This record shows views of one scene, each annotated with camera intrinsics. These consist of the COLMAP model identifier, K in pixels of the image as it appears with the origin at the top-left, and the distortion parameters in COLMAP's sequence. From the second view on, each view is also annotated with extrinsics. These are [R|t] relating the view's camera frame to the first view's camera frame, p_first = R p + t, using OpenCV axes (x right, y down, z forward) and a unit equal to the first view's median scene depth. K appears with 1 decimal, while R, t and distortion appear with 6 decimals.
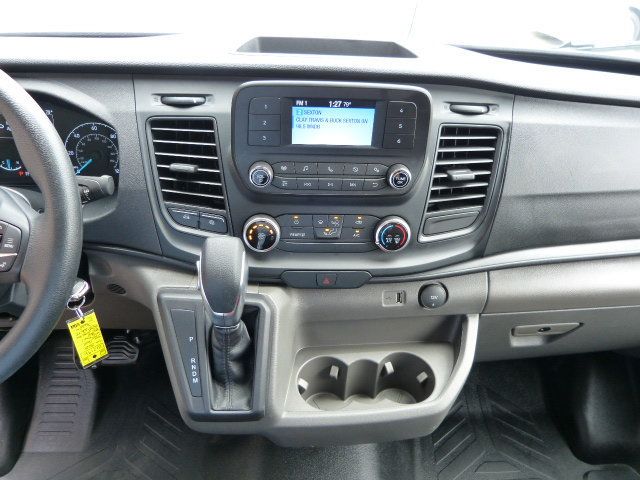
lens RADIAL K [[480.4, 0, 318.7], [0, 480.4, 244.4], [0, 0, 1]] dist [-0.049178, 0.042915]
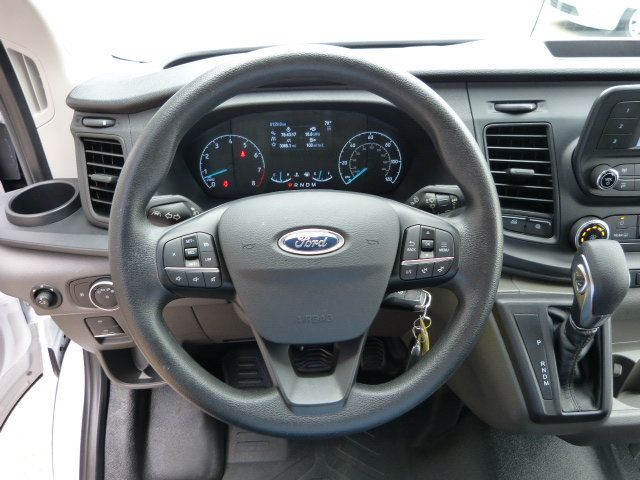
lens RADIAL K [[480.4, 0, 318.7], [0, 480.4, 244.4], [0, 0, 1]] dist [-0.049178, 0.042915]
pose [[0.999077, -0.040017, -0.015588, -0.677626], [0.039970, 0.999195, -0.003310, -0.023360], [0.015707, 0.002684, 0.999873, -0.013500]]
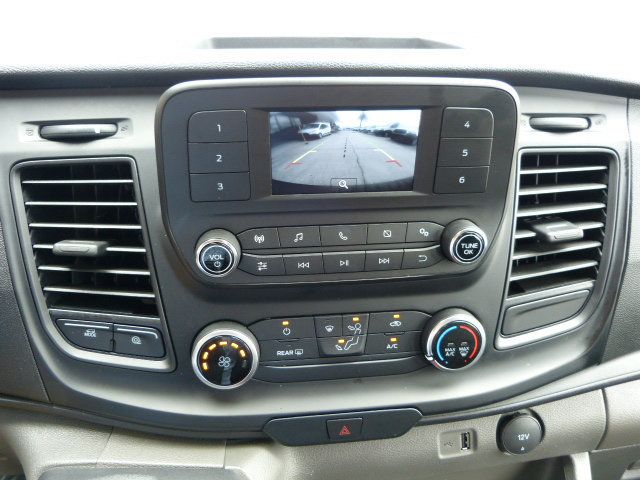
lens RADIAL K [[480.4, 0, 318.7], [0, 480.4, 244.4], [0, 0, 1]] dist [-0.049178, 0.042915]
pose [[0.997492, -0.058138, 0.040359, -0.025761], [0.062531, 0.991060, -0.117858, -0.079088], [-0.033146, 0.120086, 0.992210, 0.428399]]
